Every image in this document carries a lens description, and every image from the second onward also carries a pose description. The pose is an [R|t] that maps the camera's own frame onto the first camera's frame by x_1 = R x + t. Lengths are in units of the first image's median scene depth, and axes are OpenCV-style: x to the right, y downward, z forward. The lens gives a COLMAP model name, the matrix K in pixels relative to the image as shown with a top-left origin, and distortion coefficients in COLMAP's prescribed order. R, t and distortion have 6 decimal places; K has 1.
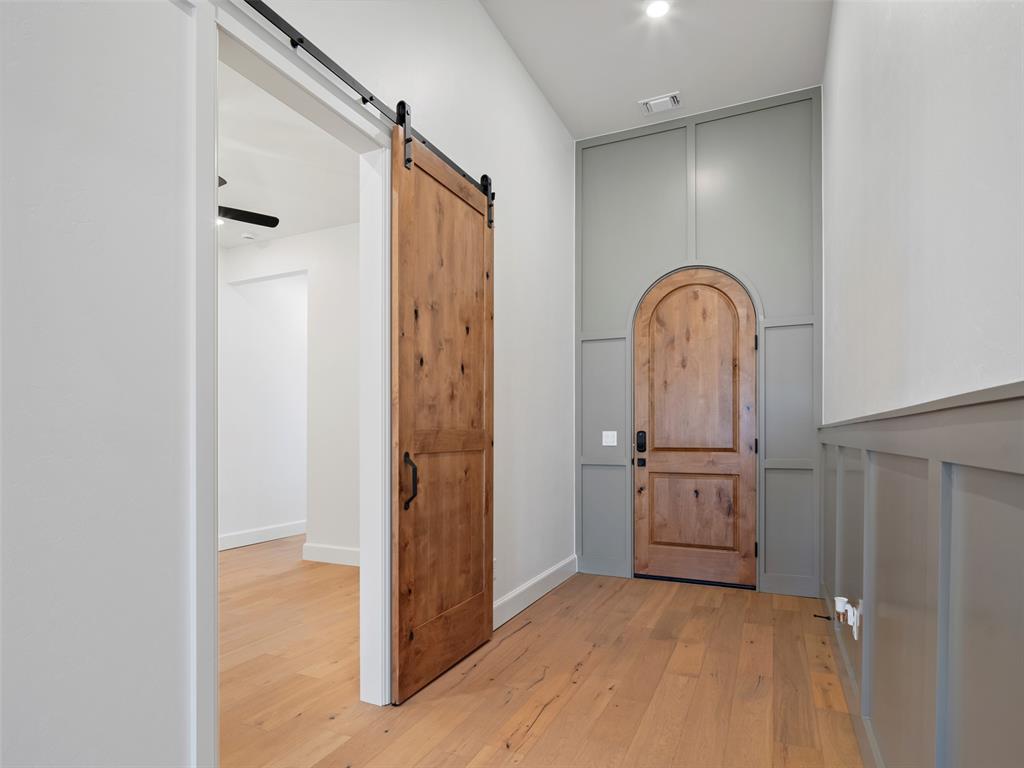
lens RADIAL K [[577.7, 0, 509.5], [0, 577.7, 417.5], [0, 0, 1]] dist [-0.009756, -0.000385]
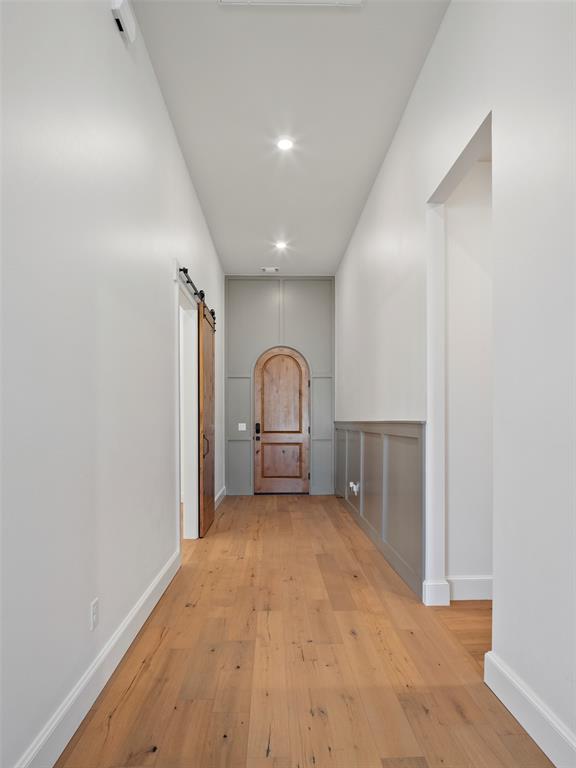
lens RADIAL K [[433.3, 0, 286.9], [0, 433.3, 389.8], [0, 0, 1]] dist [-0.009756, -0.000385]
pose [[0.896615, 0.030493, 0.441760, -0.380746], [-0.012239, 0.998952, -0.044112, -0.030165], [-0.442642, 0.034145, 0.896048, -0.454869]]
